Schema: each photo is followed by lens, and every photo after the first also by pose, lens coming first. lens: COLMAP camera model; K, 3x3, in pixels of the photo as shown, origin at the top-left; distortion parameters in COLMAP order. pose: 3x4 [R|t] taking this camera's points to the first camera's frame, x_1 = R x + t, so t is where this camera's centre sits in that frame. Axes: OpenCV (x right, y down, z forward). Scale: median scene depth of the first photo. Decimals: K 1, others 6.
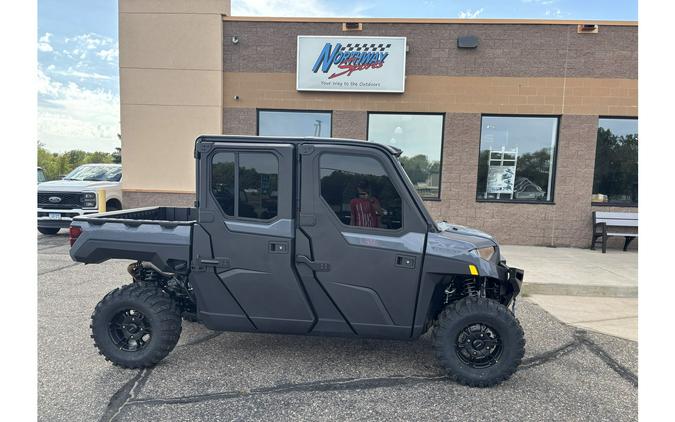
lens RADIAL K [[458.2, 0, 349.8], [0, 458.2, 219.0], [0, 0, 1]] dist [0.027336, -0.027896]
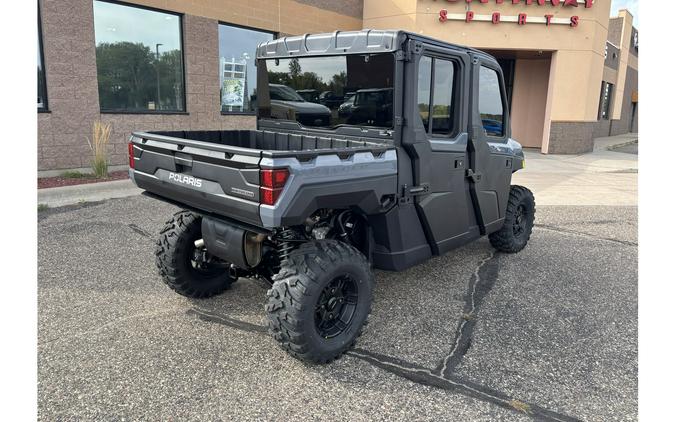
lens RADIAL K [[458.2, 0, 348.5], [0, 458.2, 181.7], [0, 0, 1]] dist [0.027336, -0.027896]
pose [[0.594320, -0.139620, 0.792016, -1.015751], [0.052632, 0.989456, 0.134932, -0.040277], [-0.802504, -0.038508, 0.595402, 0.590667]]
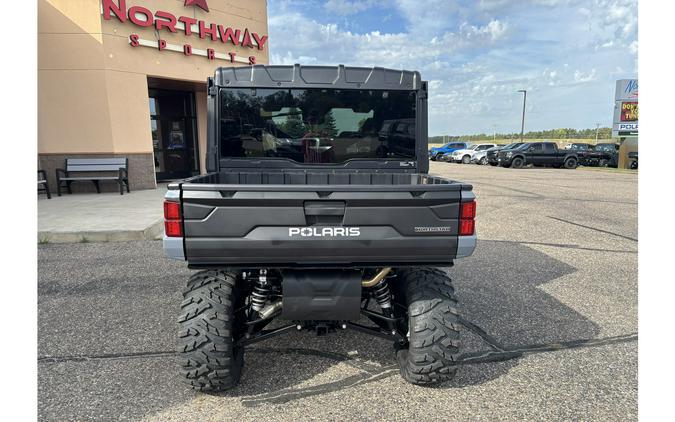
lens RADIAL K [[458.2, 0, 339.0], [0, 458.2, 215.9], [0, 0, 1]] dist [0.027336, -0.027896]
pose [[-0.154251, -0.180160, 0.971467, -1.183134], [0.077861, 0.977961, 0.193727, -0.096040], [-0.984959, 0.105522, -0.136824, 1.280933]]
